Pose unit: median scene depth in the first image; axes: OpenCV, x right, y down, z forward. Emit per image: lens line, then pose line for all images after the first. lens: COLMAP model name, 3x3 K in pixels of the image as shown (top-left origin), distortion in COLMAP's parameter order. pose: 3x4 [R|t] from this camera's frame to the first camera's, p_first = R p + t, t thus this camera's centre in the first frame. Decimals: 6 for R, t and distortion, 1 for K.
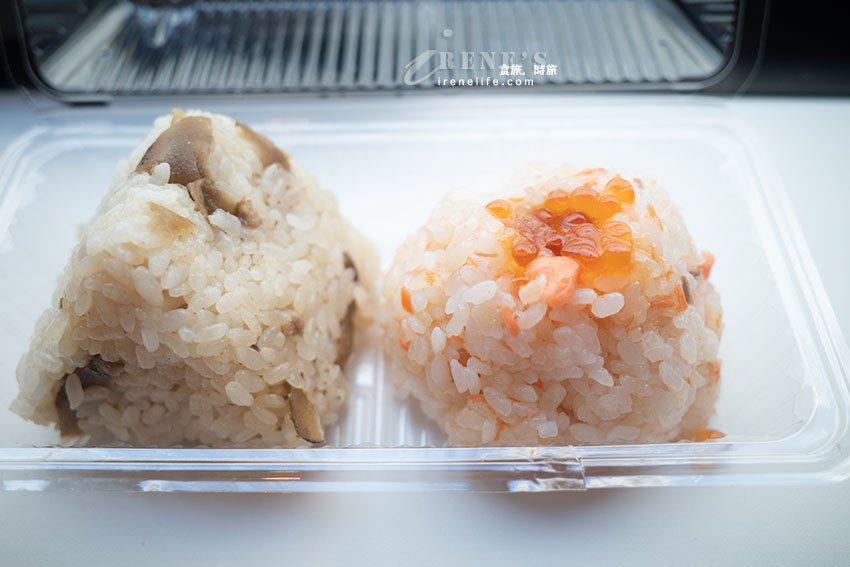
lens RADIAL K [[774.9, 0, 425.0], [0, 774.9, 283.5], [0, 0, 1]] dist [-0.004178, 0.002040]
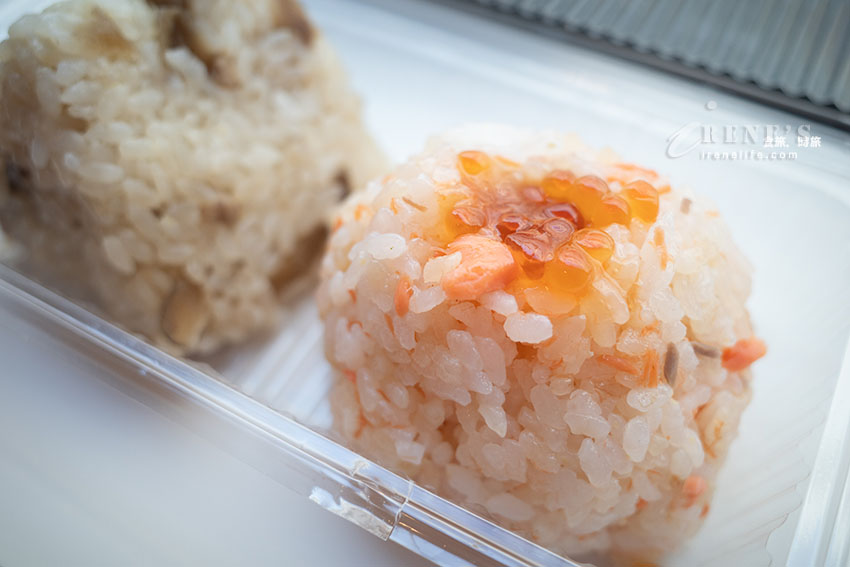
lens RADIAL K [[804.8, 0, 425.0], [0, 804.8, 283.5], [0, 0, 1]] dist [-0.001052, 0.002748]
pose [[0.874847, 0.391292, -0.285540, 0.333791], [-0.387143, 0.919097, 0.073350, -0.026705], [0.291140, 0.046375, 0.955556, 0.244281]]
